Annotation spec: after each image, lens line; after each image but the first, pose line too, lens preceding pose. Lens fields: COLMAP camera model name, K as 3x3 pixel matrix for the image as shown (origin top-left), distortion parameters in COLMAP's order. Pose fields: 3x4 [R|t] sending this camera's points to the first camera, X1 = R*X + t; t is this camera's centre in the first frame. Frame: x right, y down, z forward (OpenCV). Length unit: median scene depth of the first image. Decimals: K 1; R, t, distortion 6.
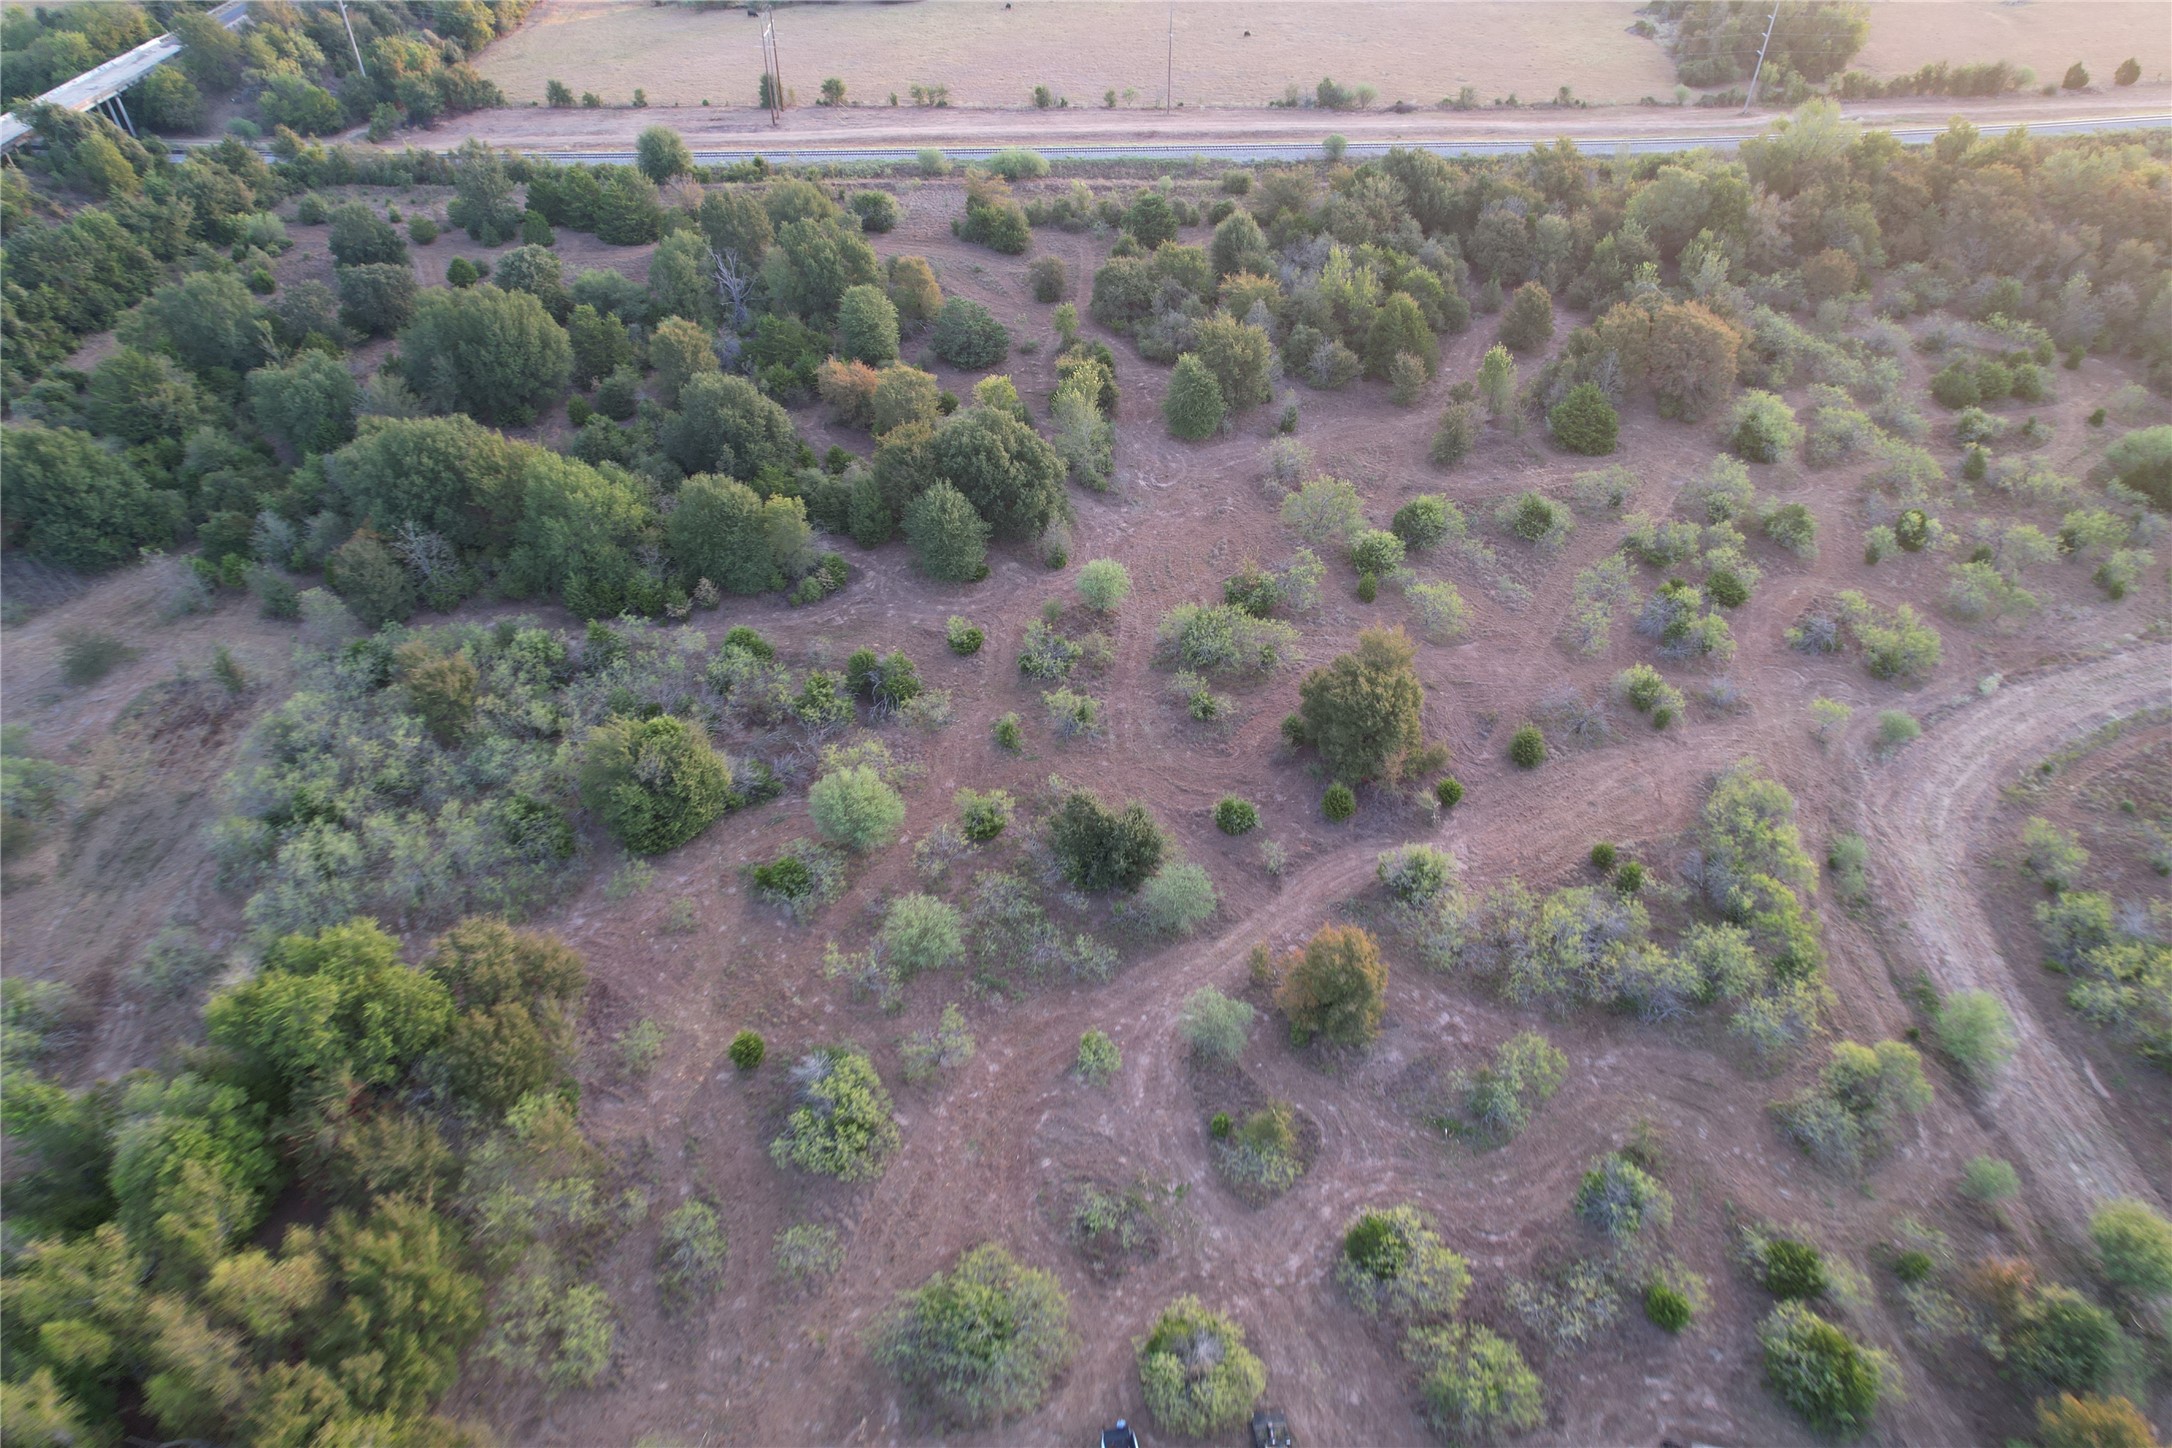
lens RADIAL K [[1404.9, 0, 1093.4], [0, 1404.9, 701.4], [0, 0, 1]] dist [-0.087932, 0.077672]
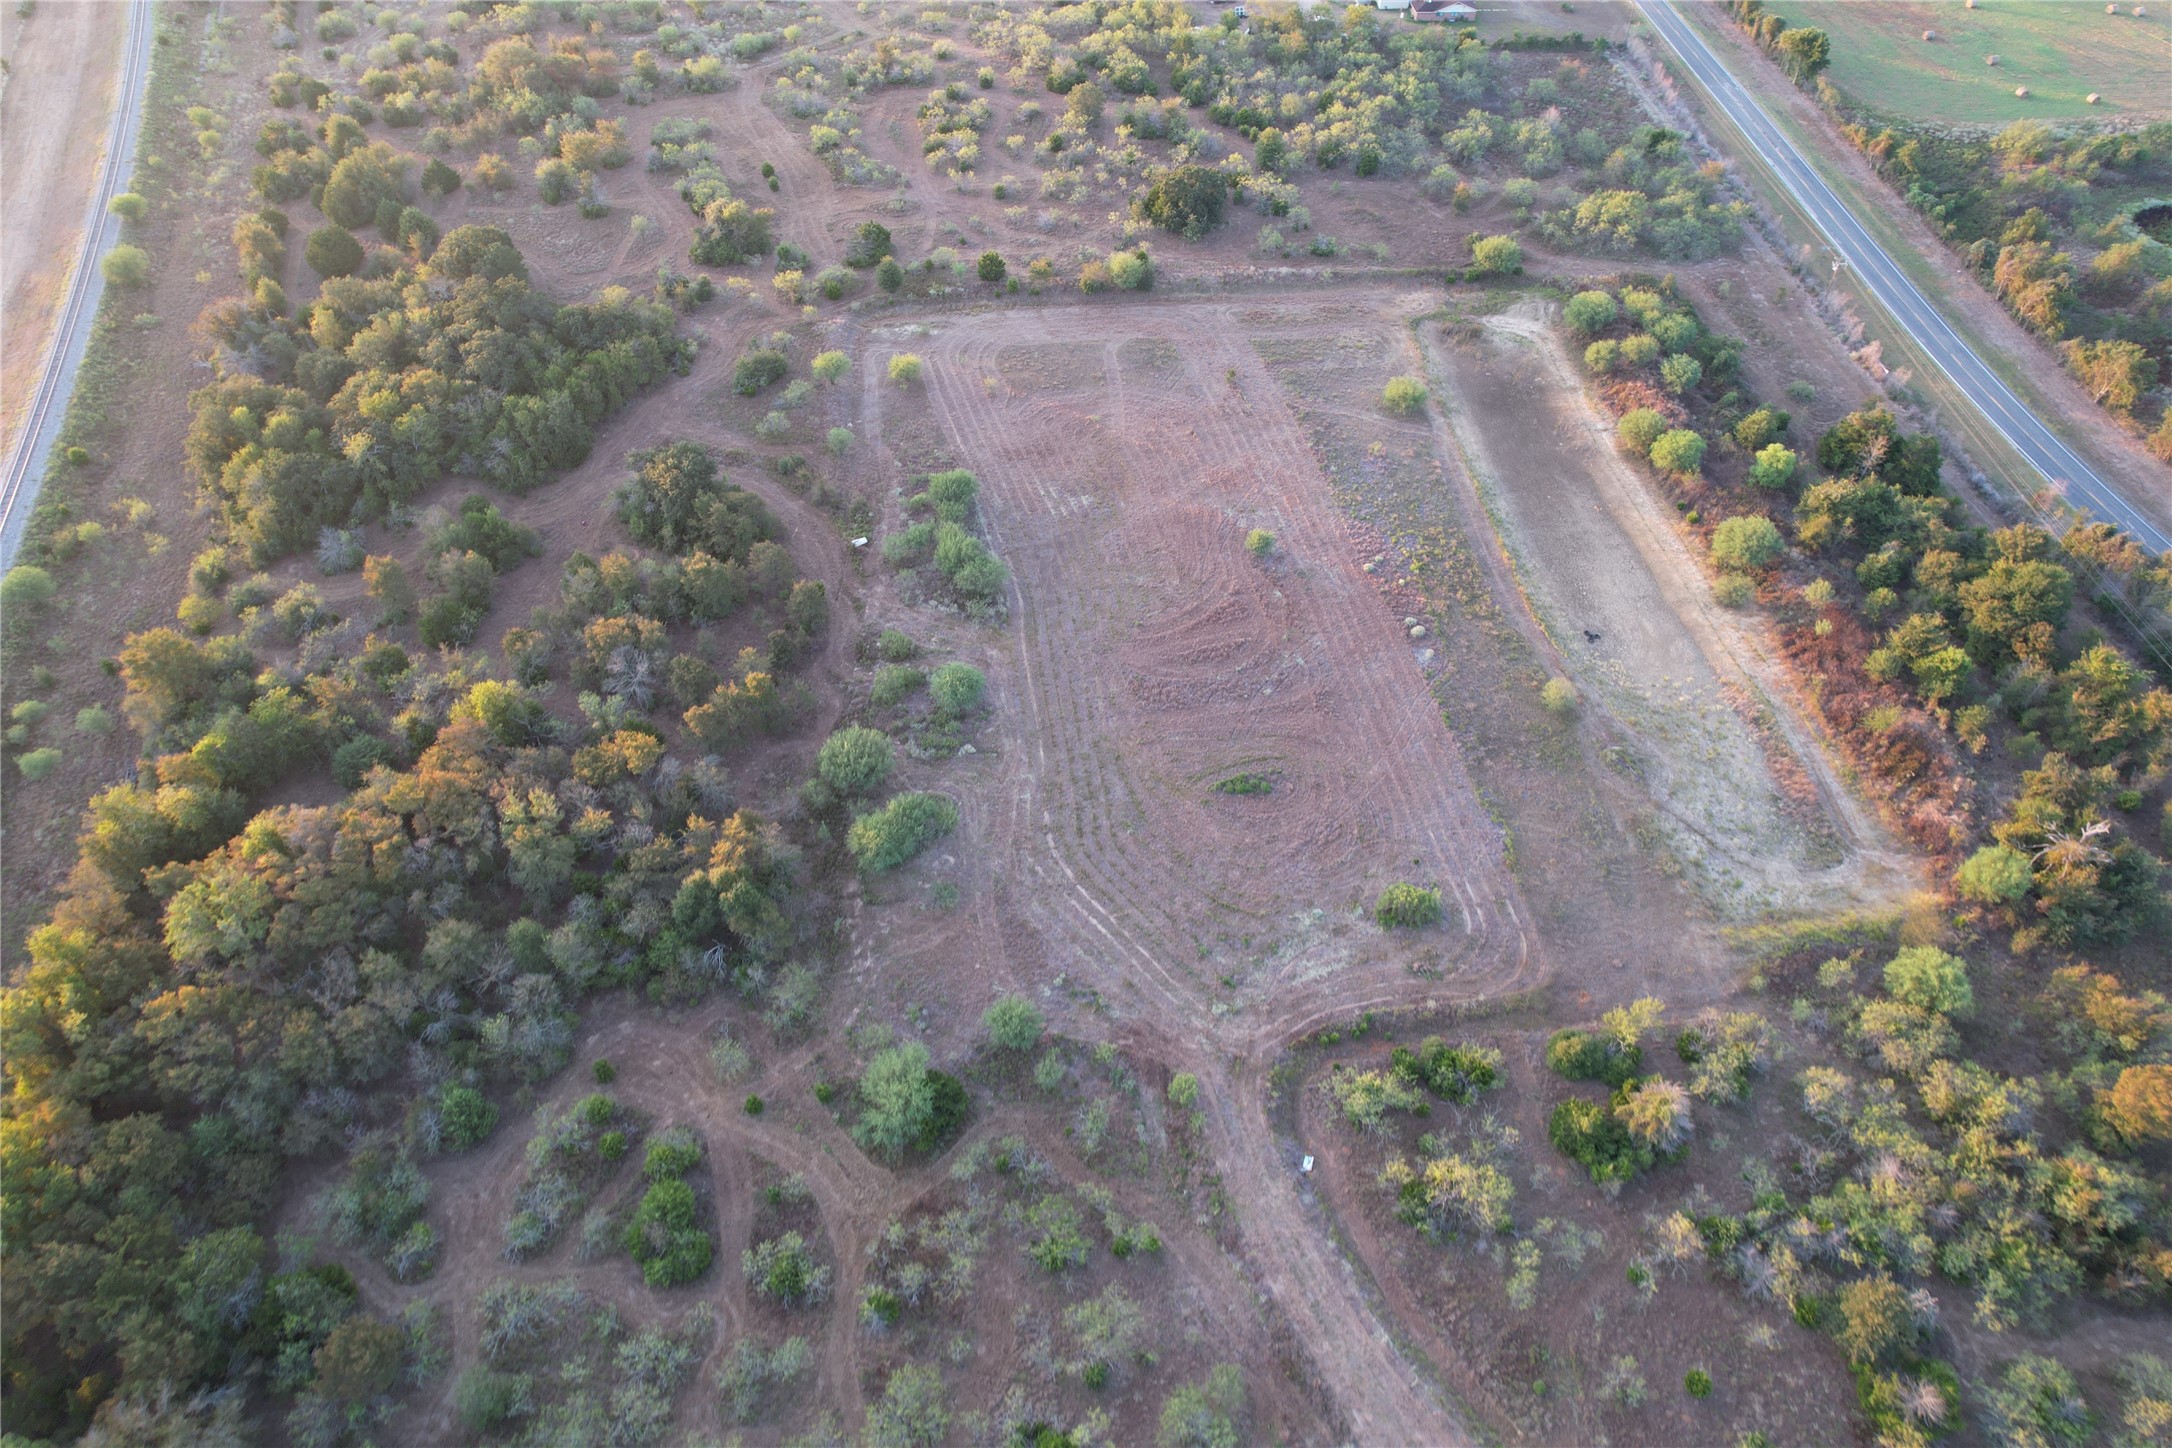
lens RADIAL K [[1404.9, 0, 1093.4], [0, 1404.9, 701.4], [0, 0, 1]] dist [-0.087932, 0.077672]
pose [[-0.119663, -0.726974, 0.676158, 0.427466], [0.655844, 0.453415, 0.603559, -0.849253], [-0.745352, 0.515678, 0.422524, 0.502367]]
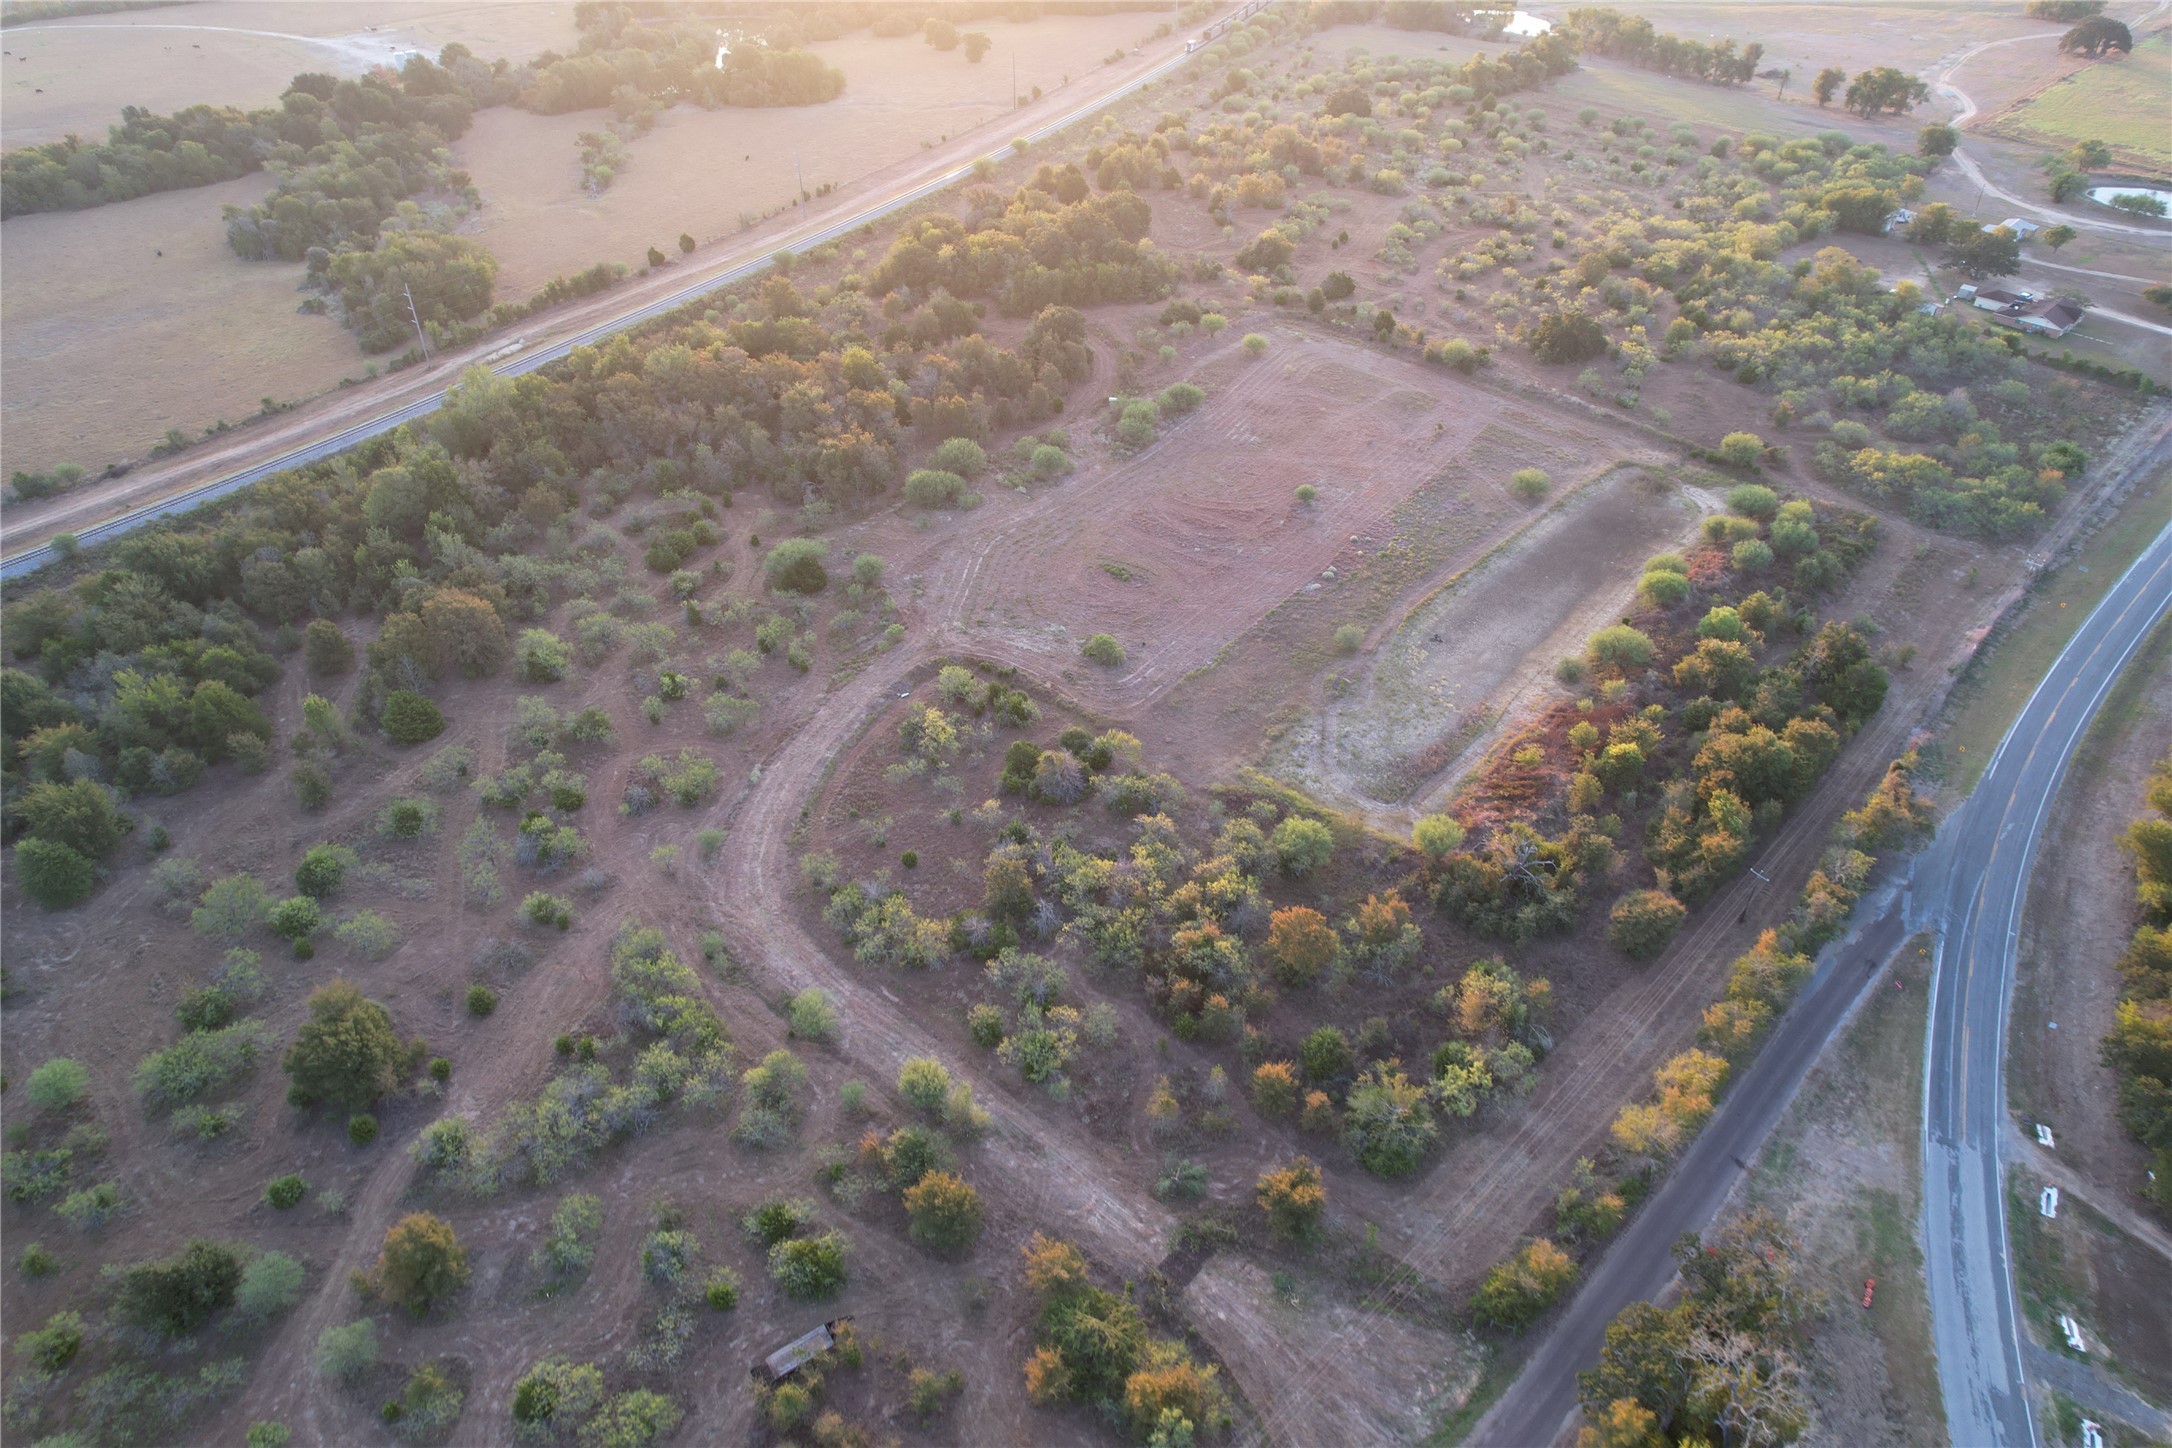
lens RADIAL K [[1404.9, 0, 1093.4], [0, 1404.9, 701.4], [0, 0, 1]] dist [-0.087932, 0.077672]
pose [[0.667345, -0.455454, 0.589248, 0.054568], [0.491151, 0.863908, 0.111504, -0.066862], [-0.559841, 0.214998, 0.800221, -0.393299]]
